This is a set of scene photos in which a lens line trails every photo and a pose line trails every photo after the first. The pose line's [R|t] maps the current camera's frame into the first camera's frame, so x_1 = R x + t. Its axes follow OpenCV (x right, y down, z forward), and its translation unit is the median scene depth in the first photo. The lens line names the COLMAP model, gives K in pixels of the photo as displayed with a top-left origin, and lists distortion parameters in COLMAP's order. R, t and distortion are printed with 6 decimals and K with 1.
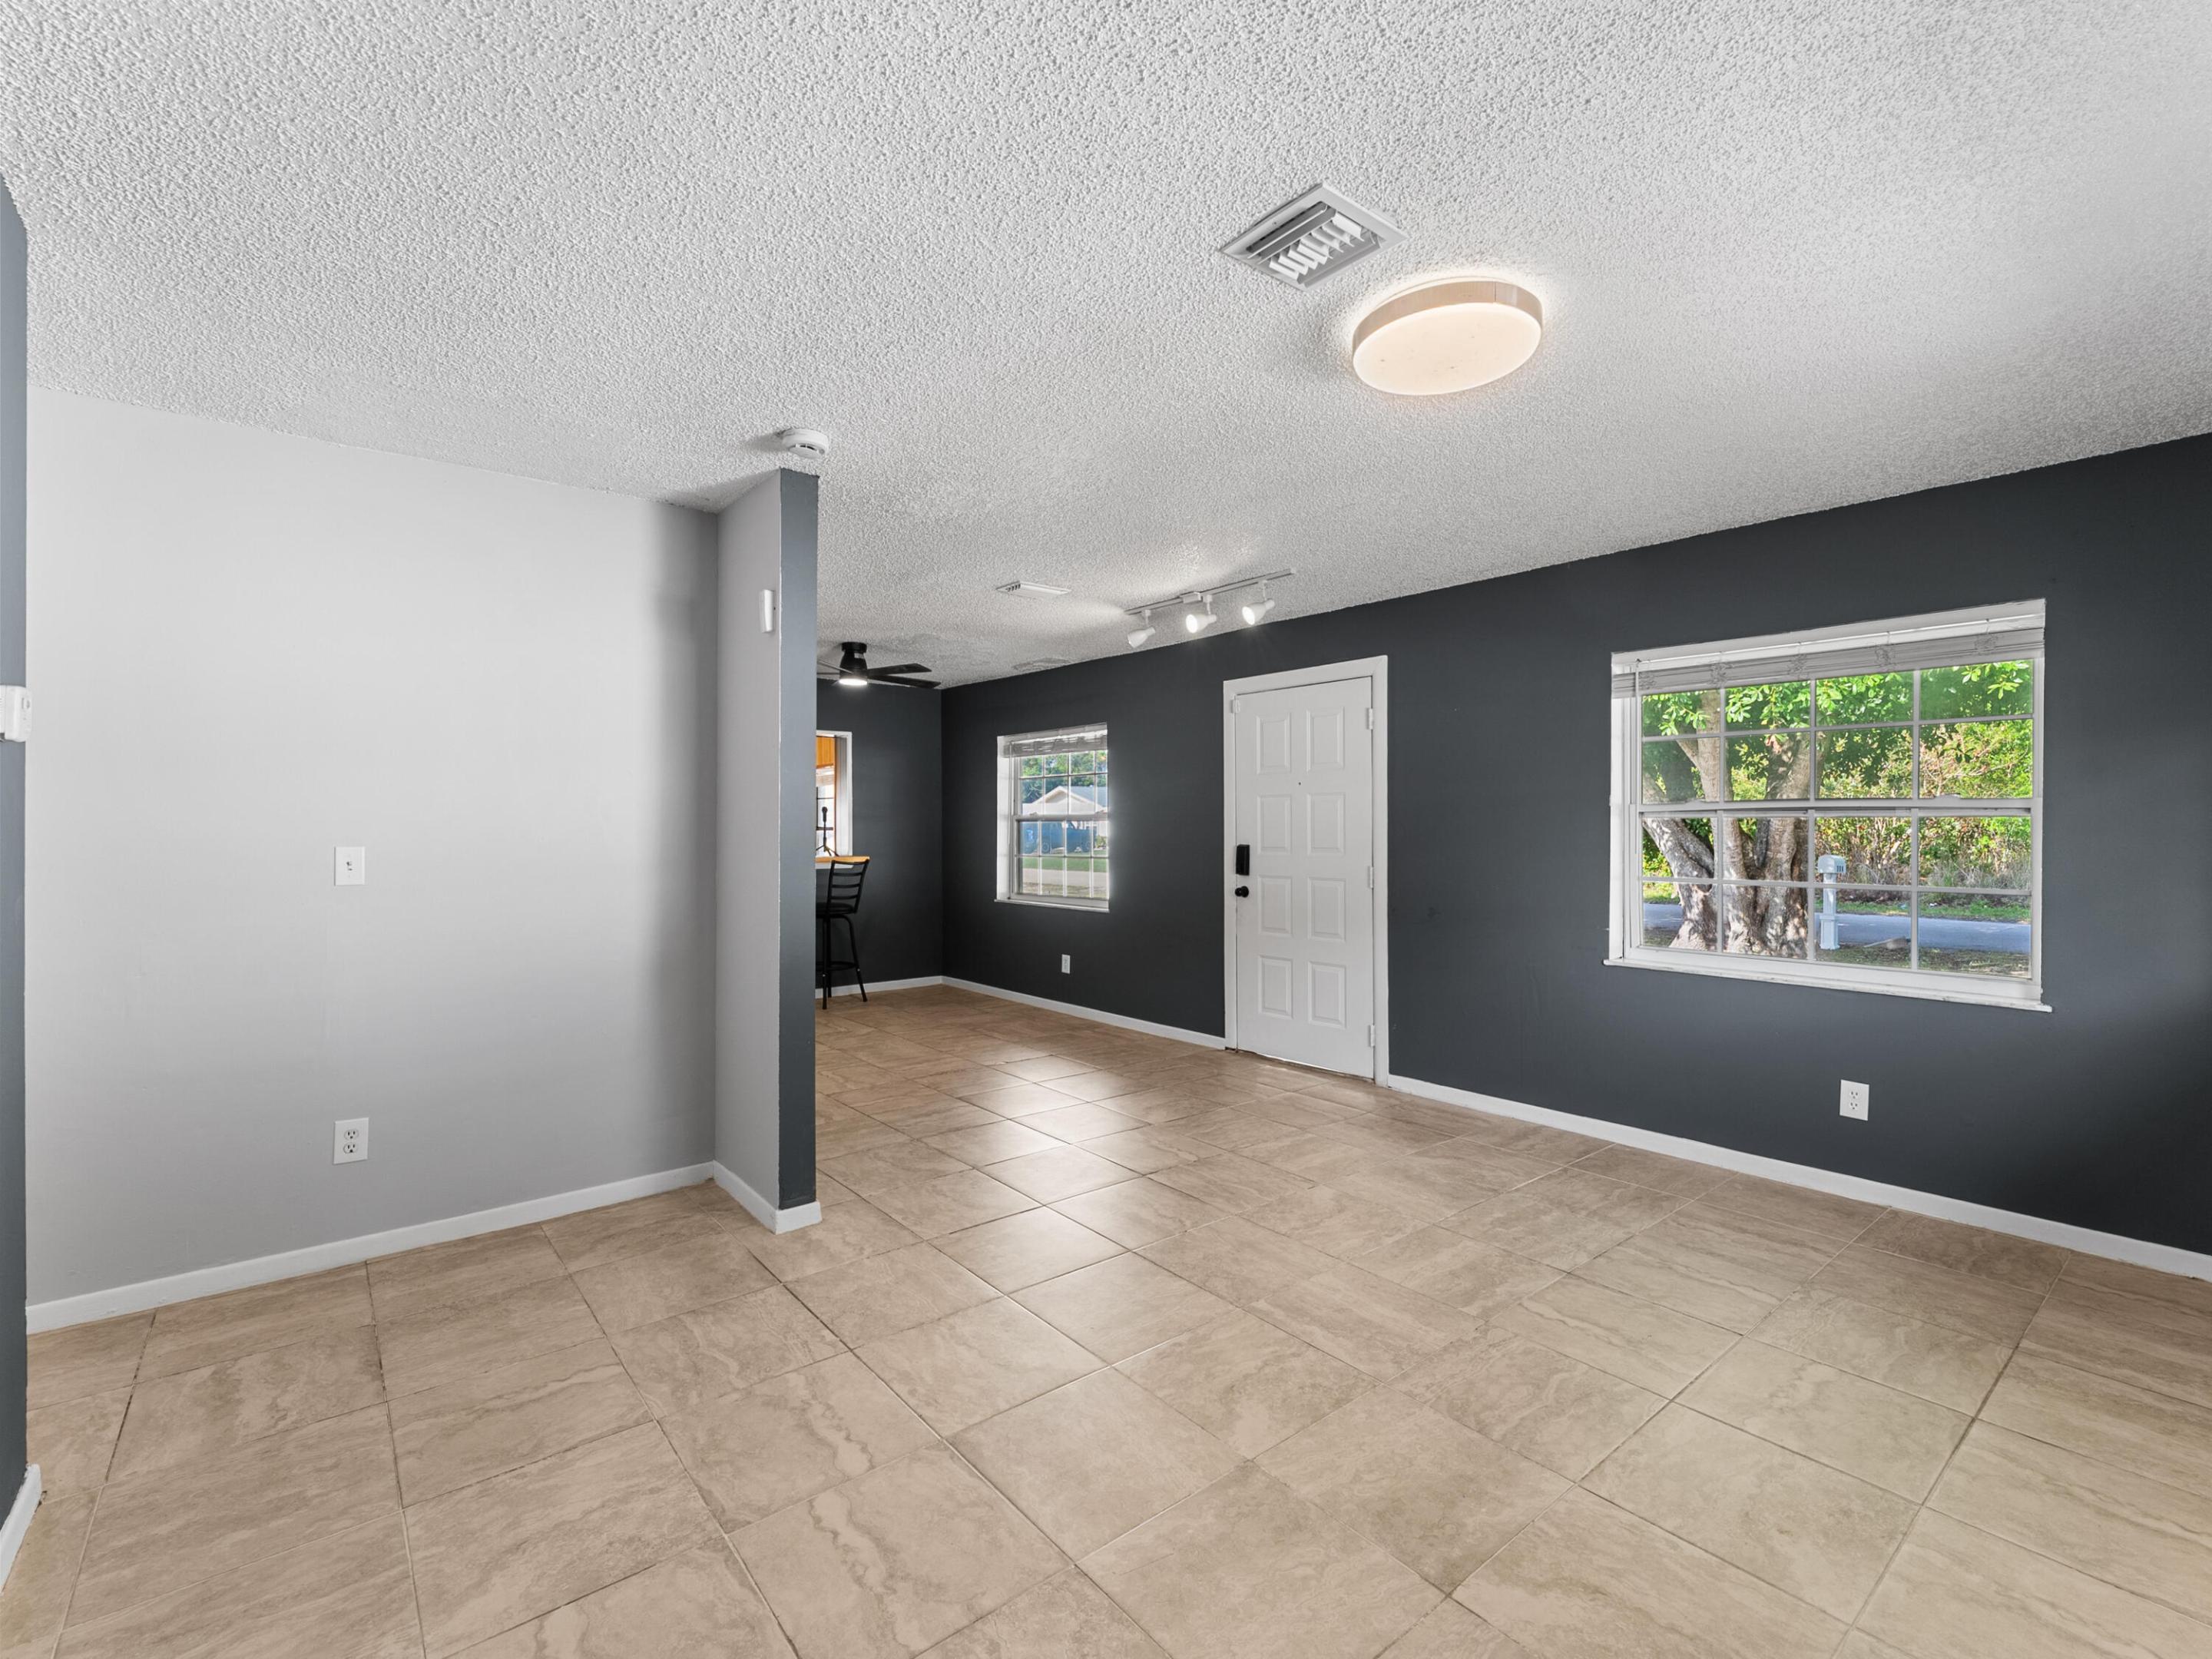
lens RADIAL K [[1010.0, 0, 1100.4], [0, 1010.0, 822.9], [0, 0, 1]] dist [-0.000127, -0.001190]
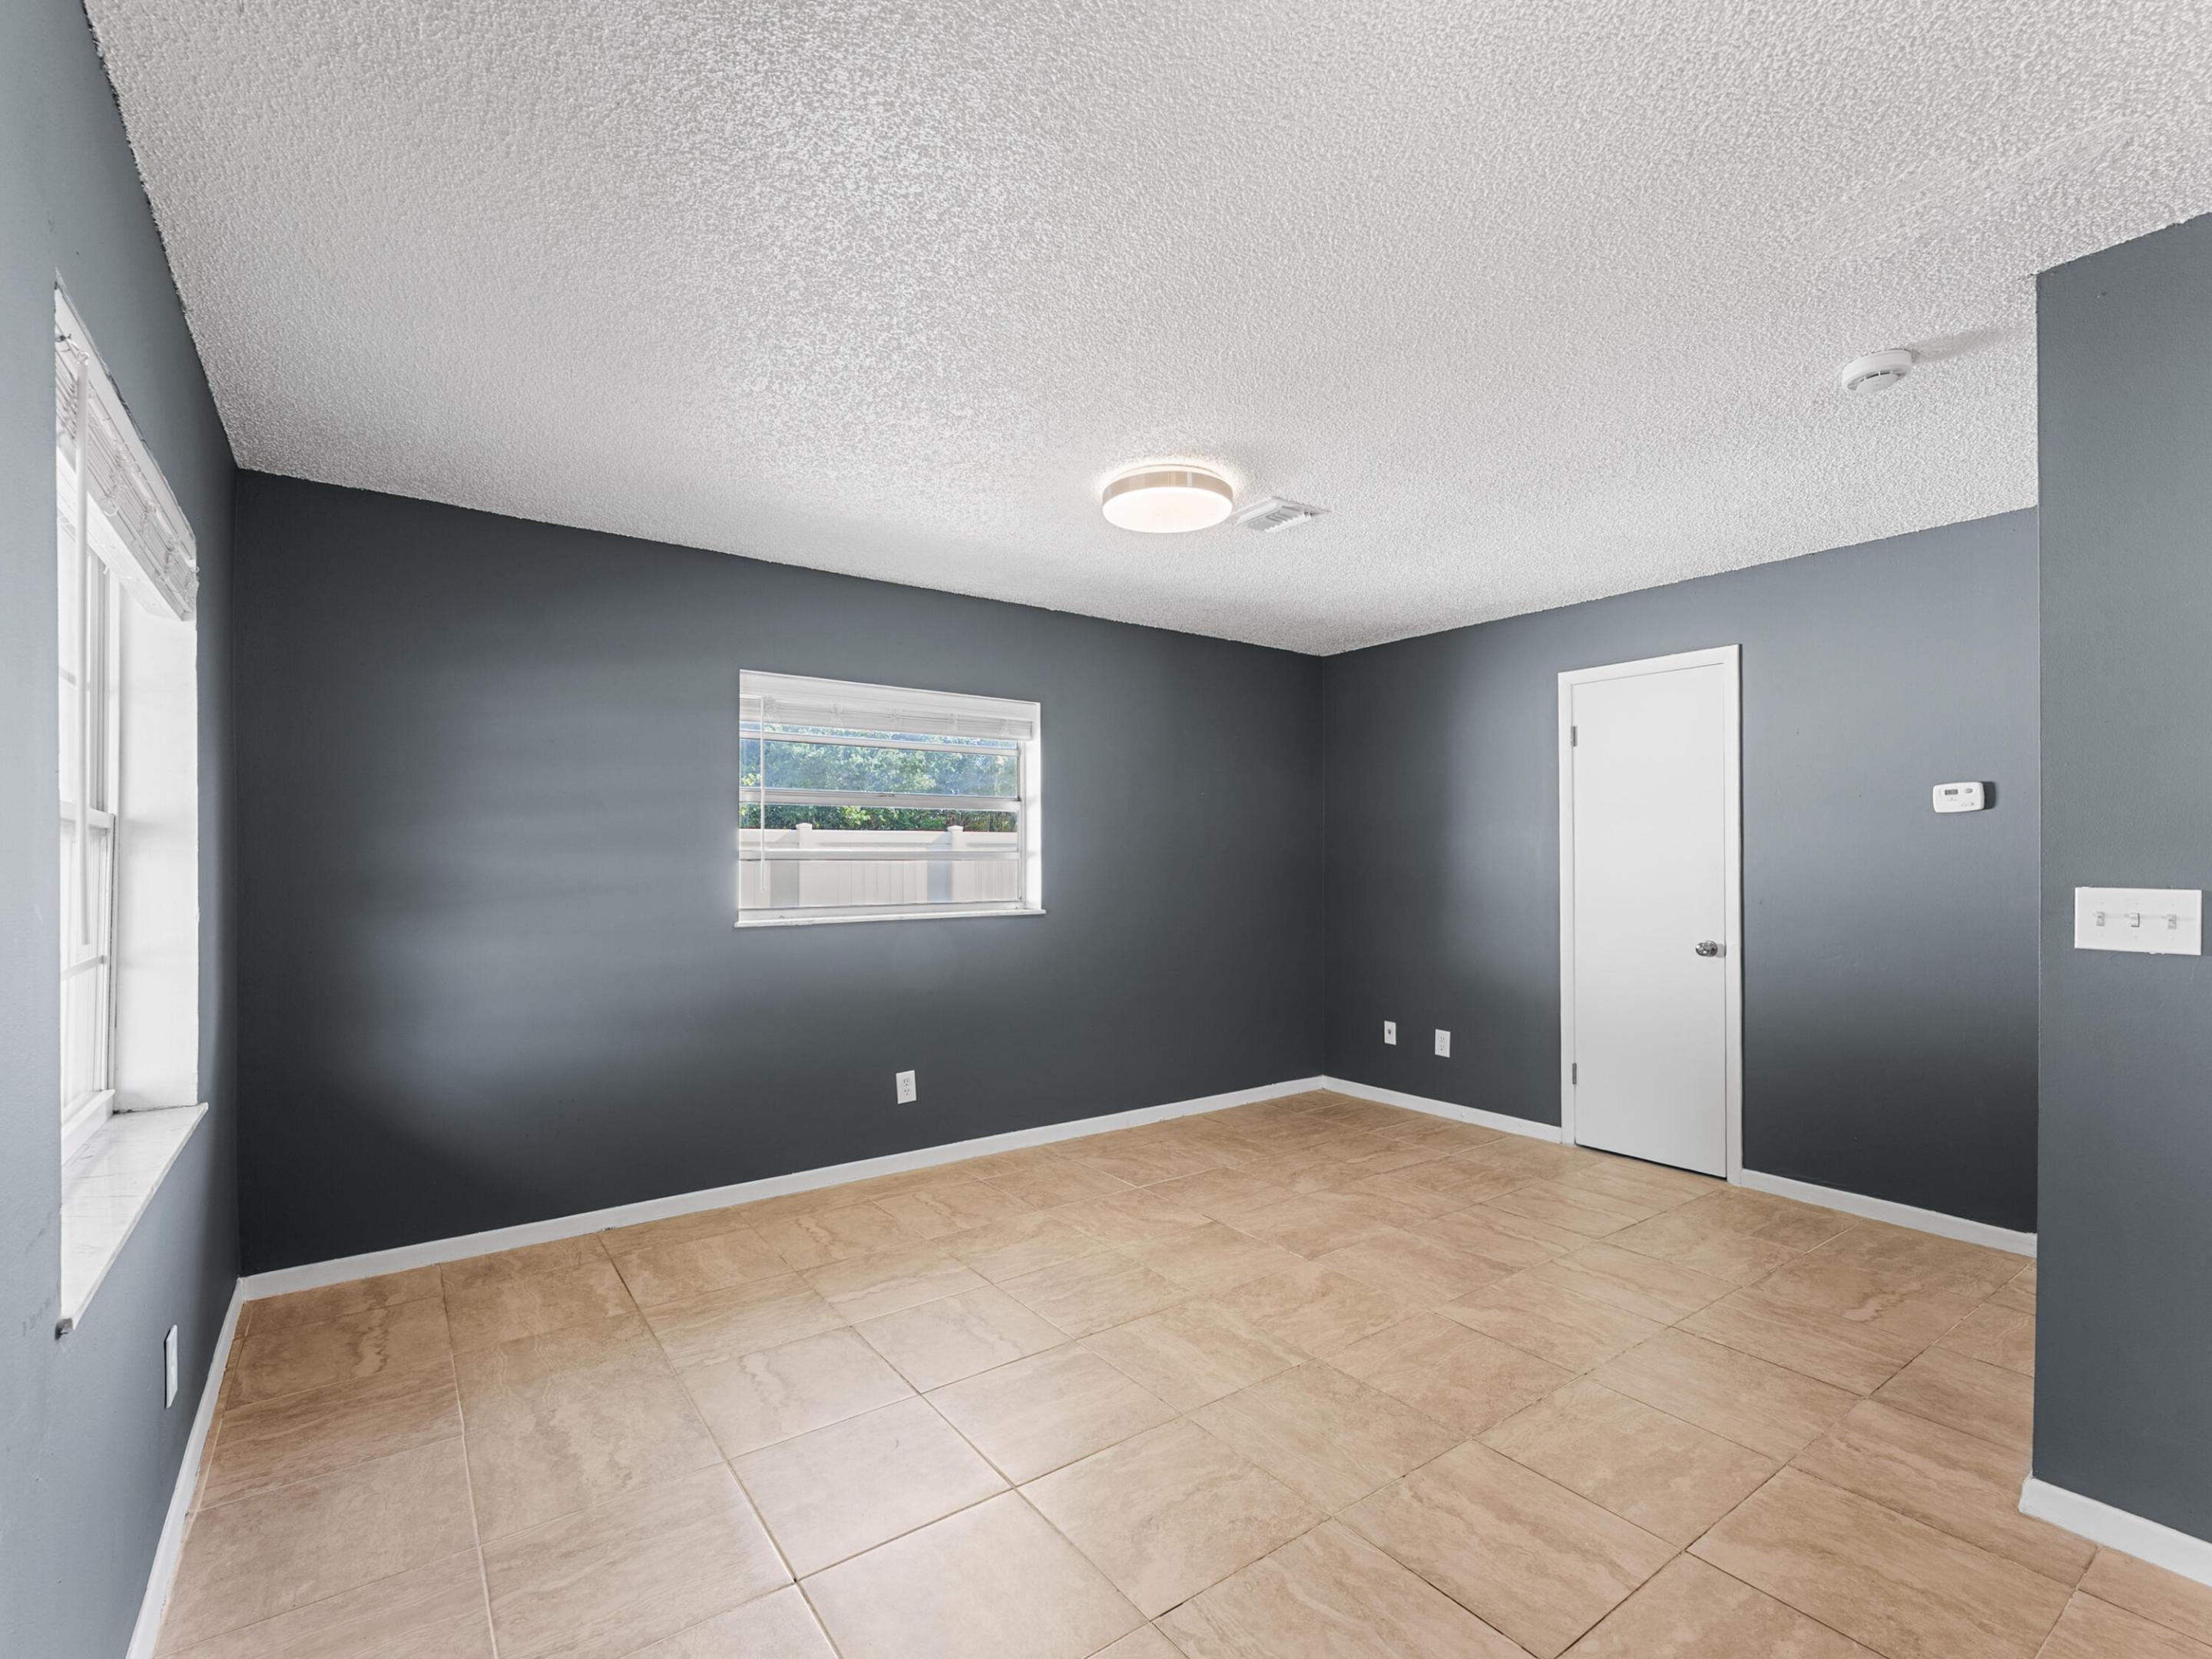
lens RADIAL K [[1010.0, 0, 1110.2], [0, 1010.0, 843.1], [0, 0, 1]] dist [-0.000127, -0.001190]
pose [[-0.998484, 0.000867, 0.055034, 0.291098], [0.000073, 0.999896, -0.014437, 0.005059], [-0.055041, -0.014411, -0.998380, 2.035926]]
